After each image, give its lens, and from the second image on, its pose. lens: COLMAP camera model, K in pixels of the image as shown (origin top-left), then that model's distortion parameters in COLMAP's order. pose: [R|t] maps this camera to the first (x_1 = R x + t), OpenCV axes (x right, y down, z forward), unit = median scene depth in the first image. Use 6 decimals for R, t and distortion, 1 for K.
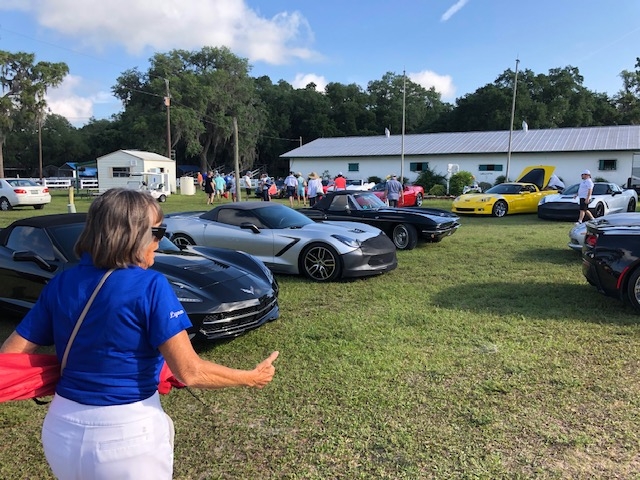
lens RADIAL K [[521.3, 0, 331.2], [0, 521.3, 255.4], [0, 0, 1]] dist [0.007461, -0.004059]
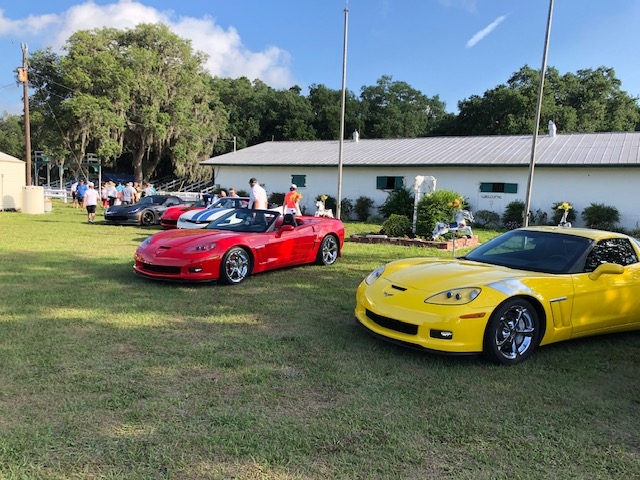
lens RADIAL K [[521.3, 0, 326.6], [0, 521.3, 241.8], [0, 0, 1]] dist [0.007461, -0.004059]
pose [[0.998938, 0.036206, -0.028481, 0.080774], [-0.037815, 0.997591, -0.058160, -0.039825], [0.026307, 0.059176, 0.997901, 0.251941]]
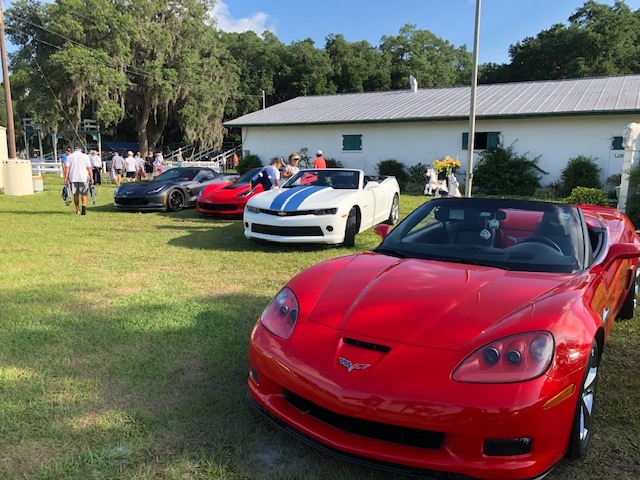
lens RADIAL K [[521.3, 0, 320.5], [0, 521.3, 243.0], [0, 0, 1]] dist [0.007461, -0.004059]
pose [[0.999156, 0.011500, -0.039430, 0.025819], [-0.011083, 0.999880, 0.010786, -0.055325], [0.039549, -0.010340, 0.999164, 0.358881]]
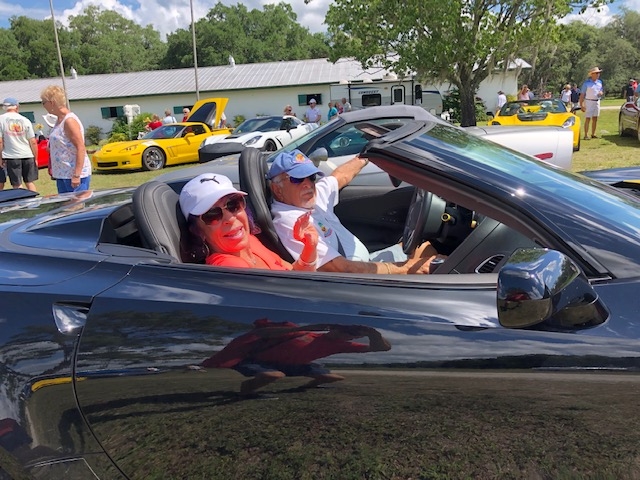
lens RADIAL K [[521.3, 0, 336.2], [0, 521.3, 232.0], [0, 0, 1]] dist [0.007461, -0.004059]
pose [[0.892048, -0.152478, 0.425441, 0.076883], [0.129017, 0.988110, 0.083621, -0.005279], [-0.433133, -0.019705, 0.901114, 0.074520]]
